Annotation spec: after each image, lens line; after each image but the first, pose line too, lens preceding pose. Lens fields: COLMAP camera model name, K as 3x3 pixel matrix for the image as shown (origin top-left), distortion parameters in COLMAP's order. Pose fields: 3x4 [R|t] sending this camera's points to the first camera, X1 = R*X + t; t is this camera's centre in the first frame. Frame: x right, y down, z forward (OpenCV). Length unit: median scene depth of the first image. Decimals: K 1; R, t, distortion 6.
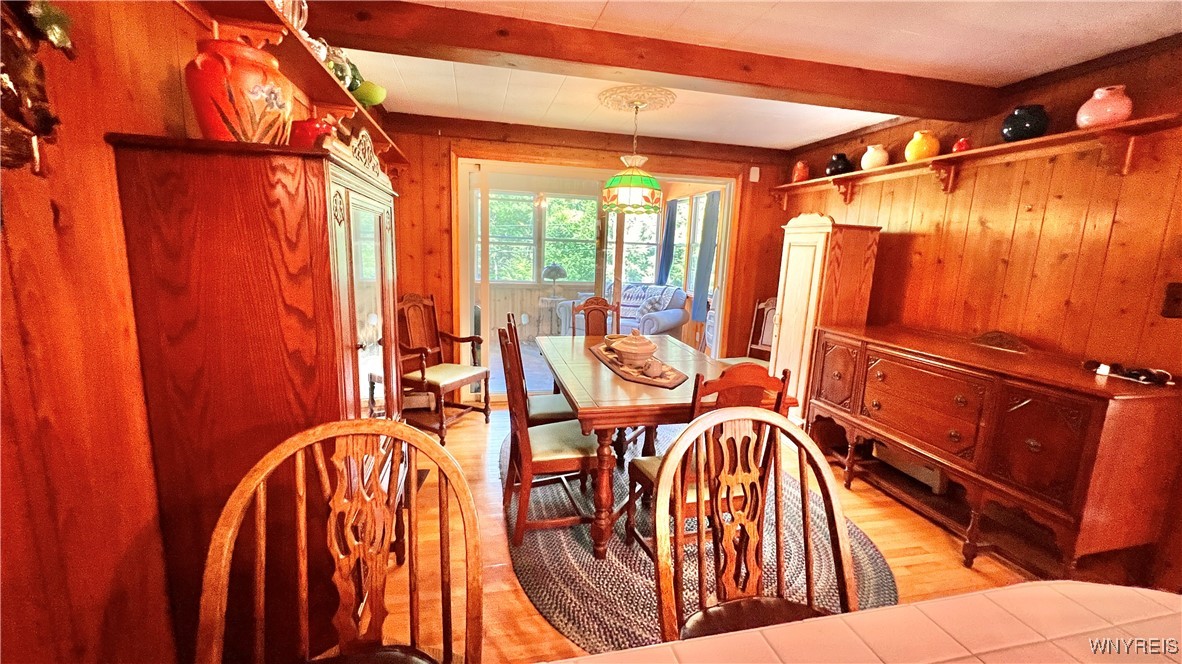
lens RADIAL K [[471.2, 0, 587.9], [0, 471.2, 329.6], [0, 0, 1]] dist [-0.002070, 0.000695]
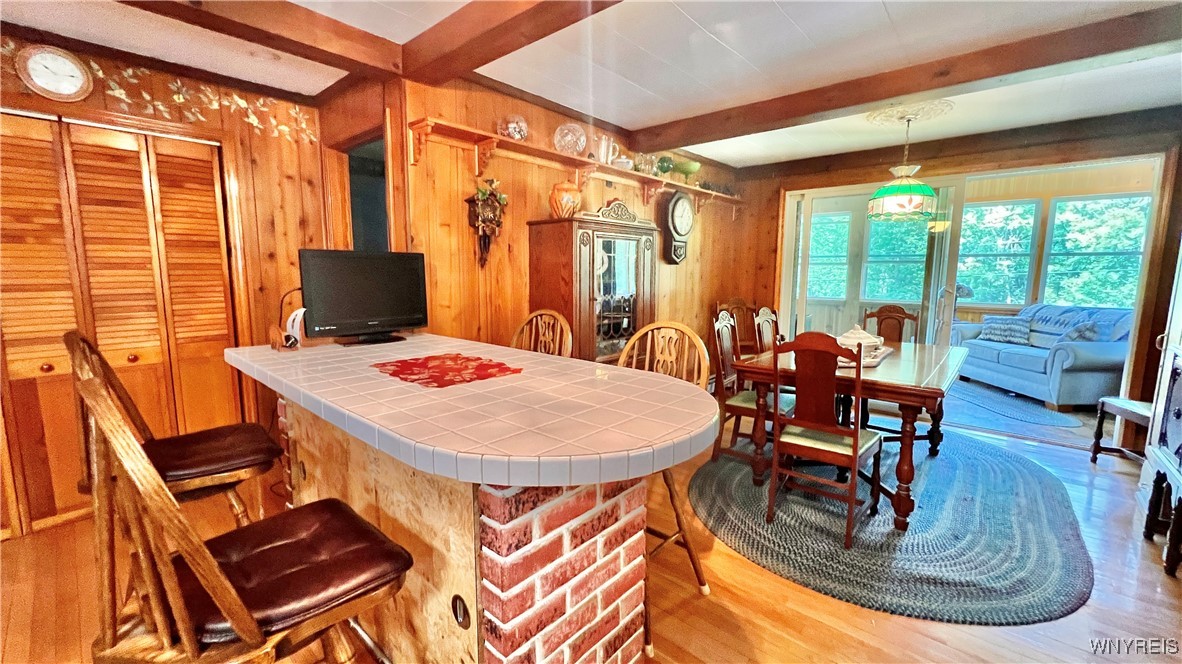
lens RADIAL K [[471.2, 0, 591.1], [0, 471.2, 331.5], [0, 0, 1]] dist [-0.002070, 0.000695]
pose [[0.581671, 0.072672, -0.810172, 0.487612], [-0.122557, 0.992461, 0.001032, 0.068712], [0.804139, 0.098692, 0.586192, -0.117064]]
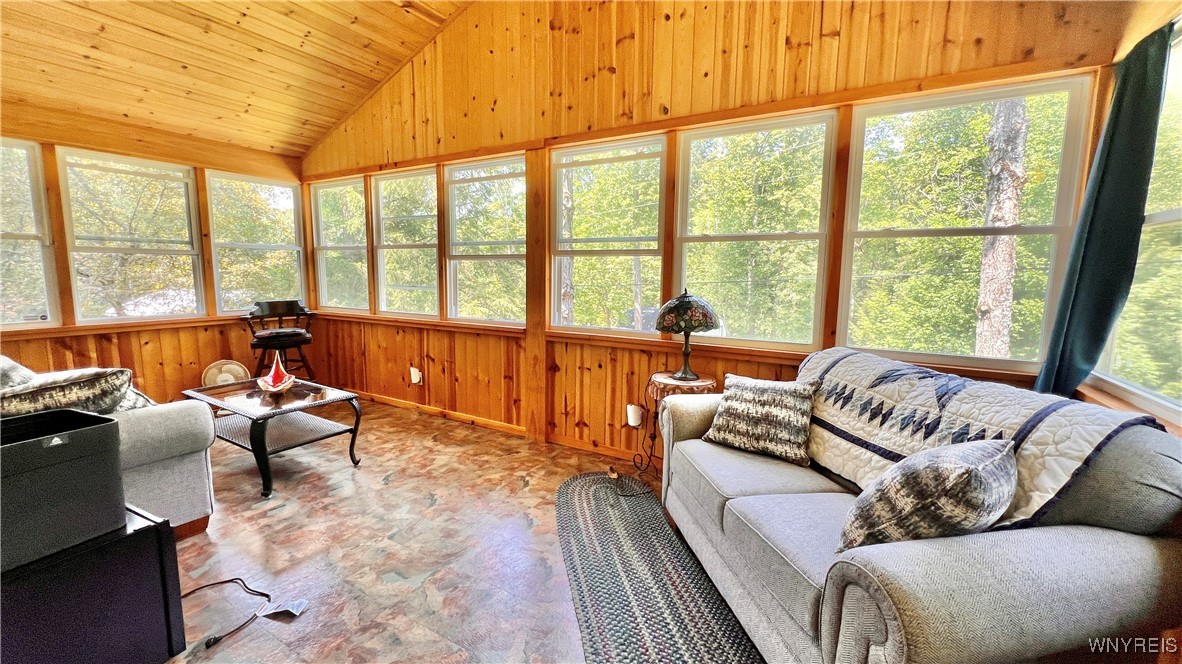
lens RADIAL K [[471.2, 0, 590.2], [0, 471.2, 329.7], [0, 0, 1]] dist [-0.002070, 0.000695]
pose [[0.738596, 0.054164, -0.671969, 0.273132], [-0.100040, 0.994537, -0.029795, -0.174227], [0.666684, 0.089230, 0.739980, 1.253755]]
